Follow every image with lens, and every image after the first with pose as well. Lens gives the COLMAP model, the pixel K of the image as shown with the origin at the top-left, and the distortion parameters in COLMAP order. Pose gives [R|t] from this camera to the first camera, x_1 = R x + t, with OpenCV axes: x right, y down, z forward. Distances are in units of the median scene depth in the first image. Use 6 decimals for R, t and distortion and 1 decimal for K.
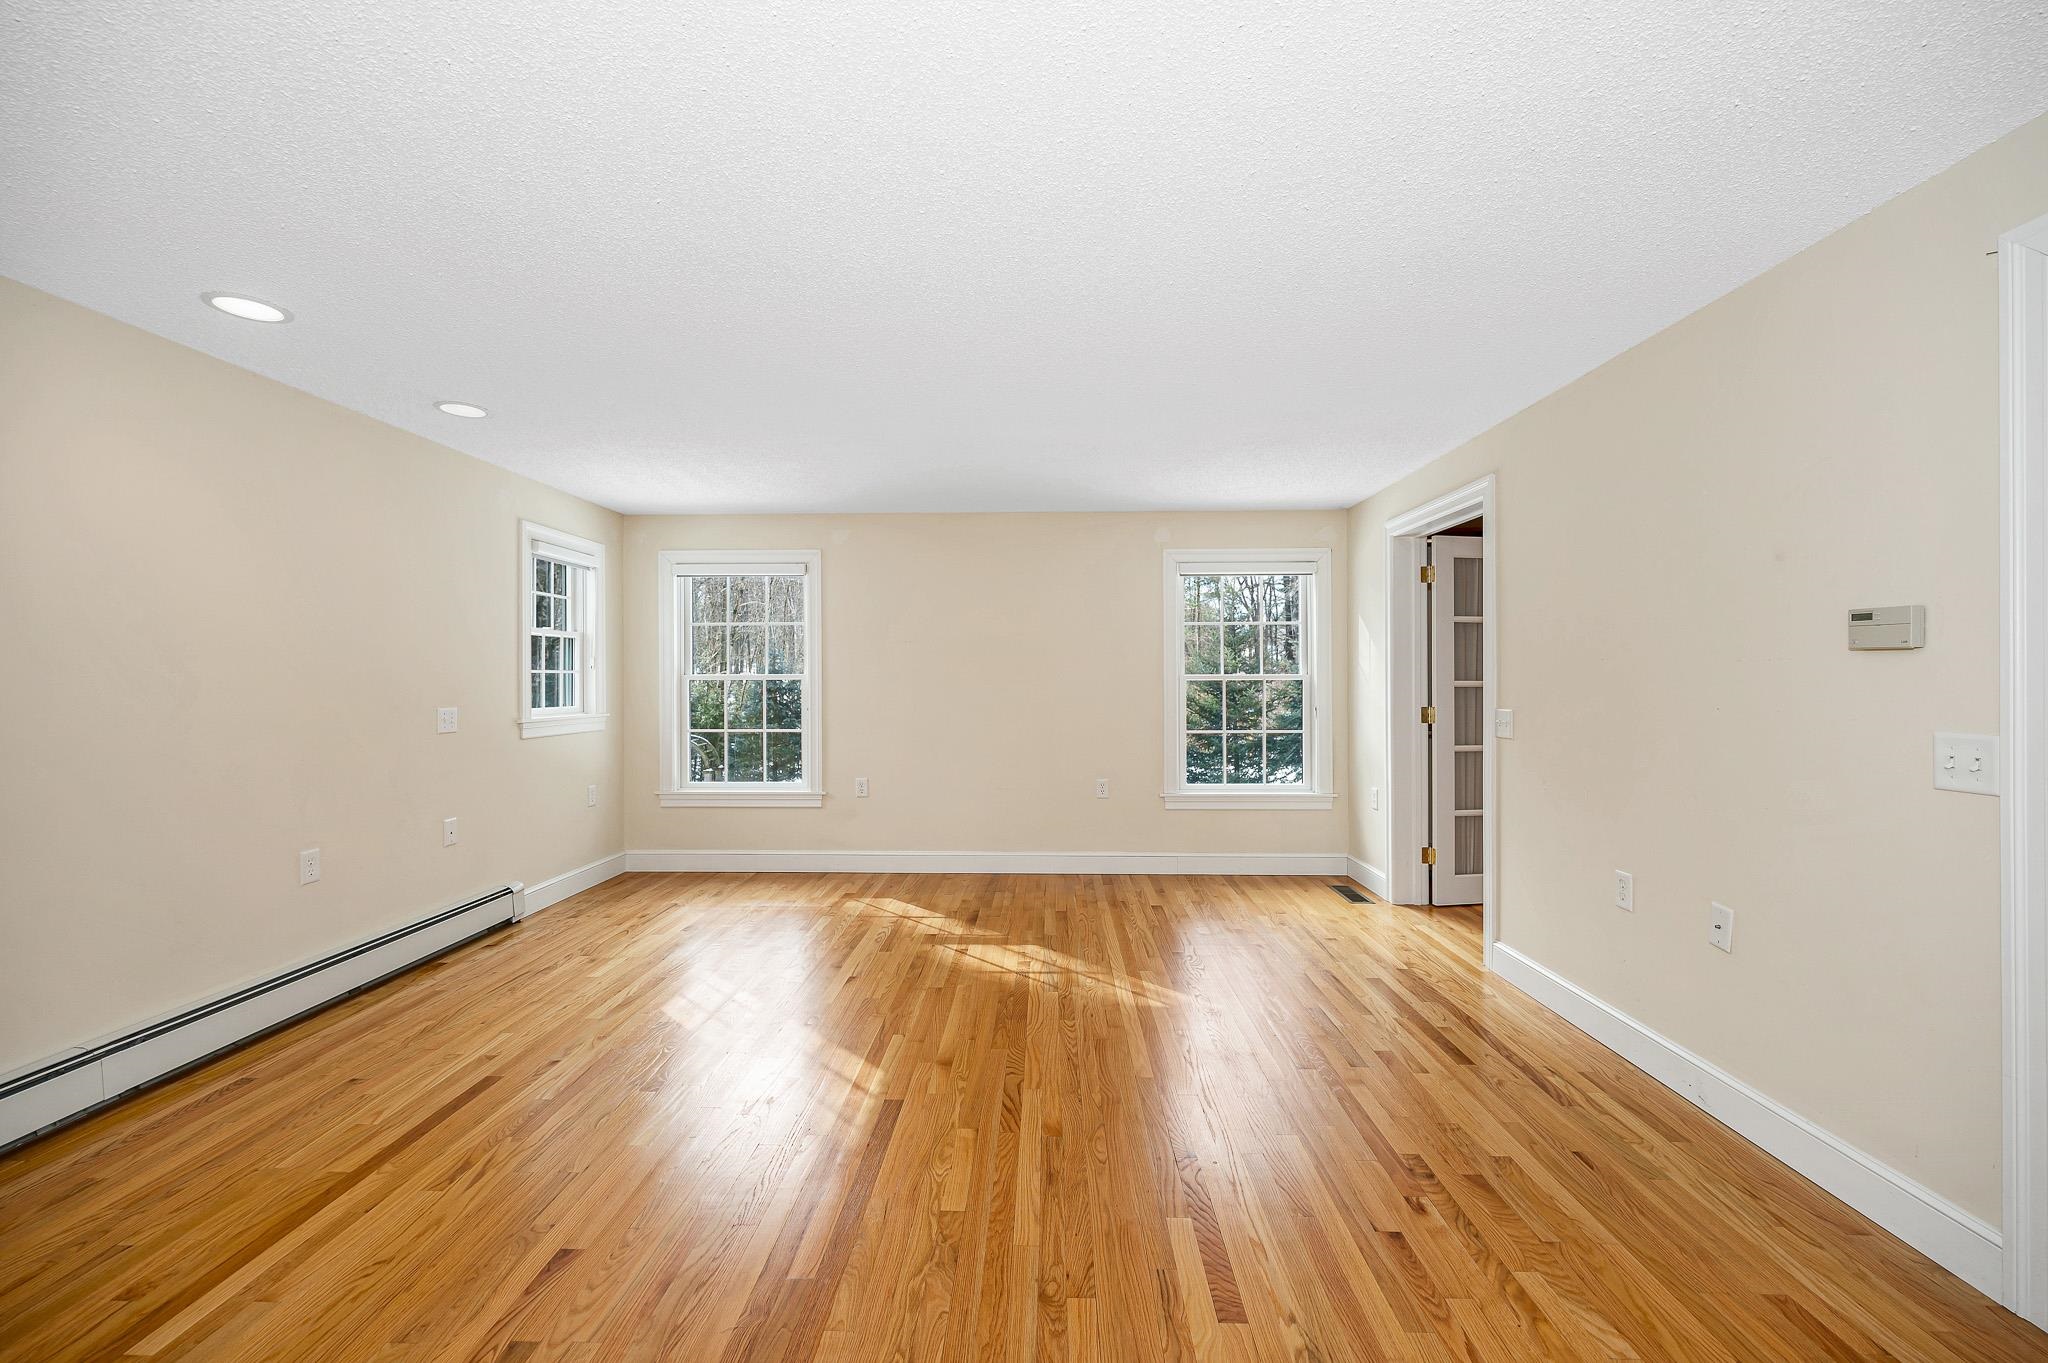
lens RADIAL K [[830.7, 0, 1025.5], [0, 830.7, 671.9], [0, 0, 1]] dist [-0.001902, 0.000516]
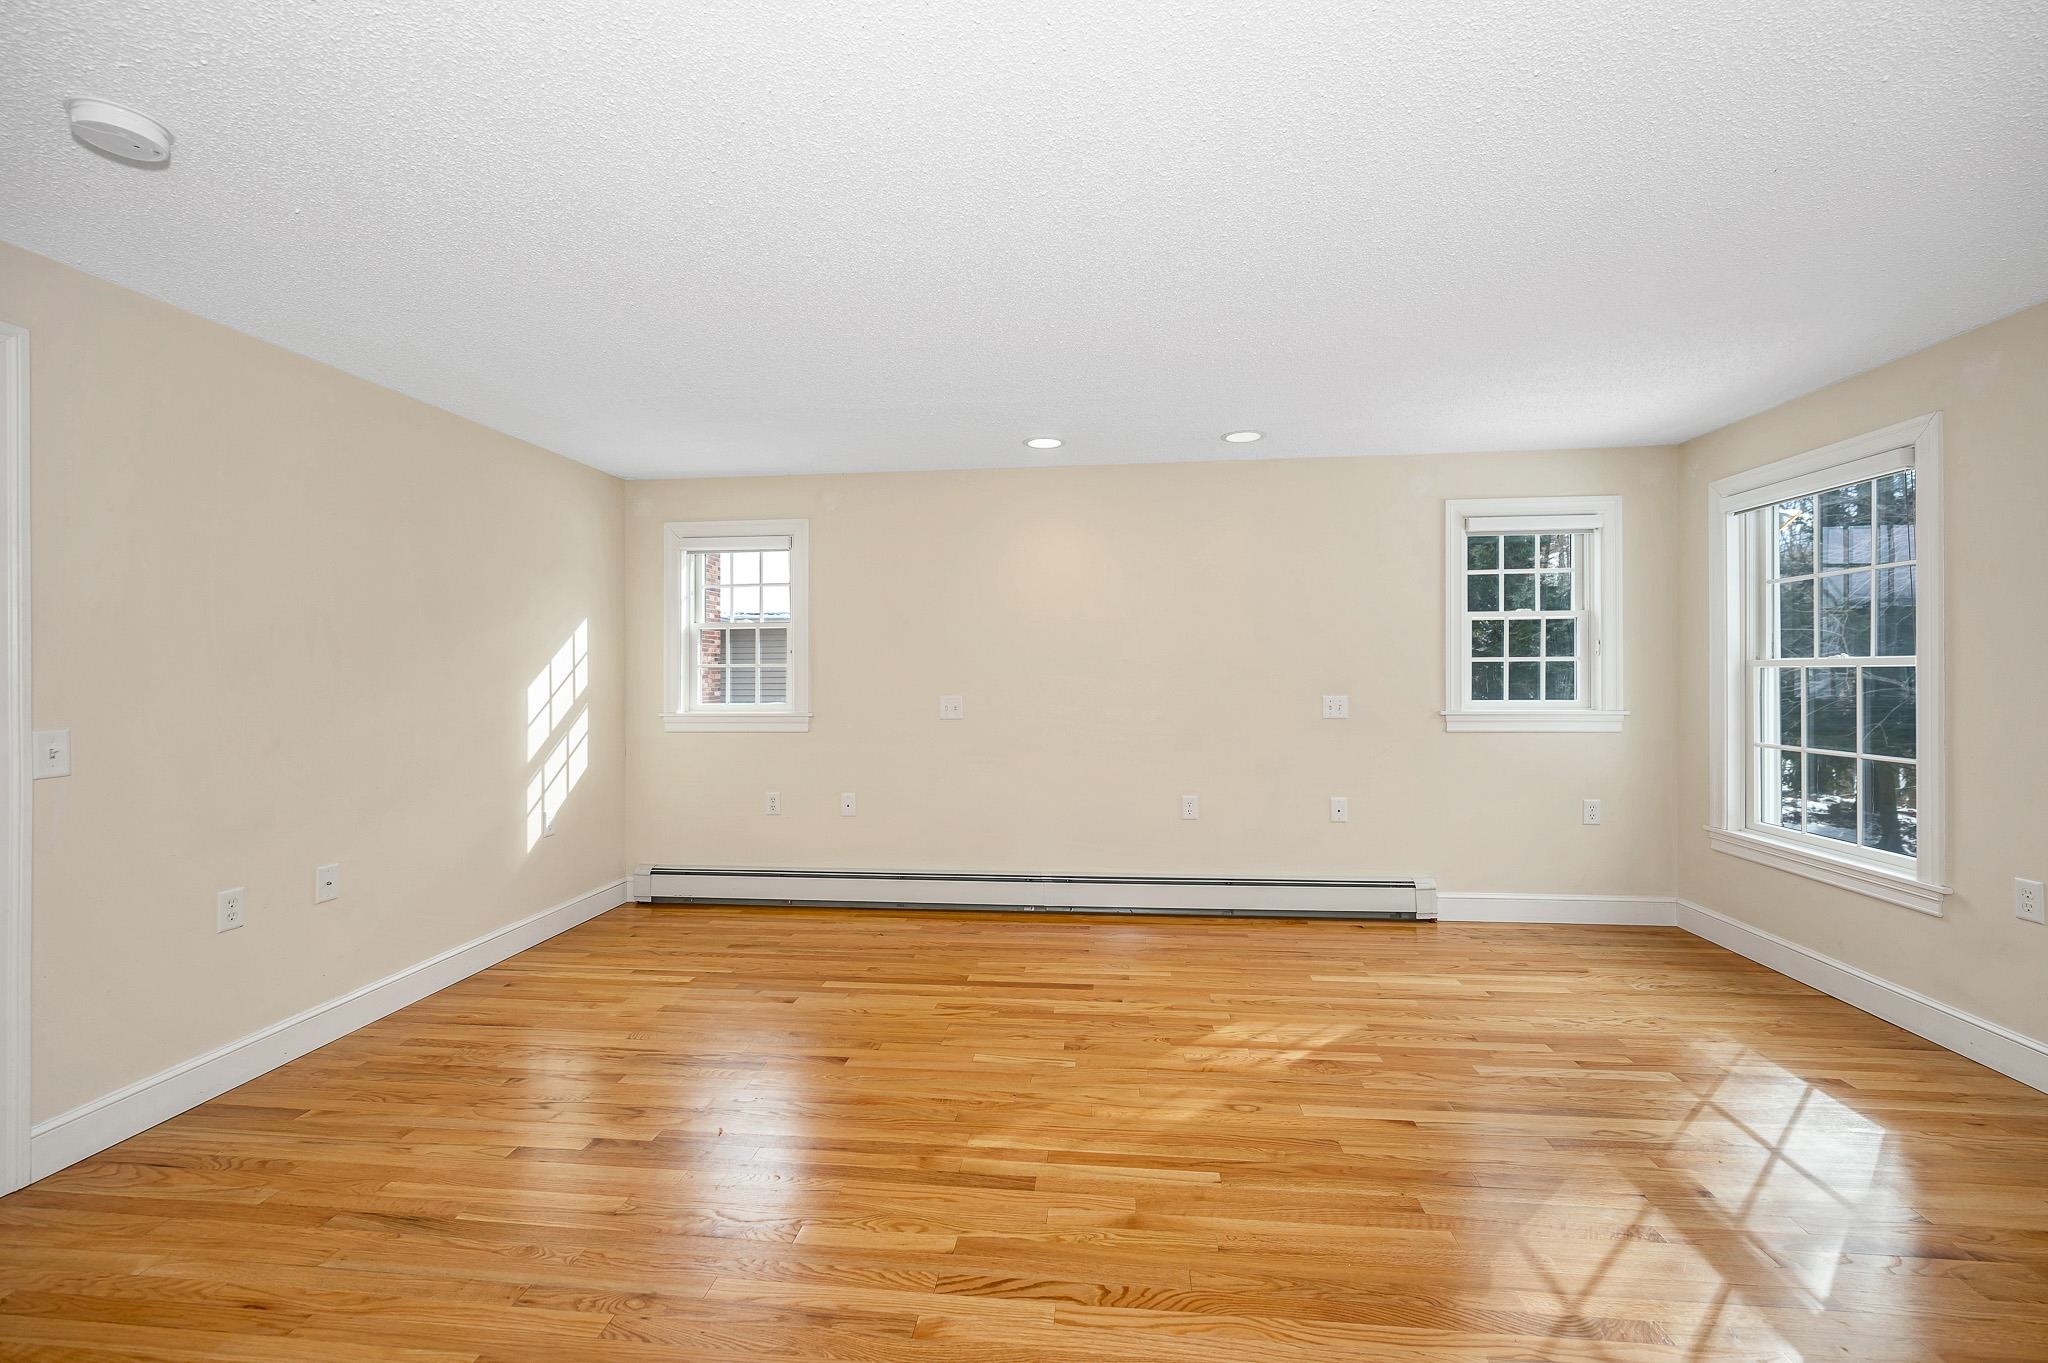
lens RADIAL K [[830.7, 0, 1027.8], [0, 830.7, 685.2], [0, 0, 1]] dist [-0.001902, 0.000516]
pose [[-0.085476, 0.012308, -0.996264, 0.388062], [0.018880, 0.999764, 0.010731, 0.008449], [0.996161, -0.017893, -0.085689, 0.635315]]
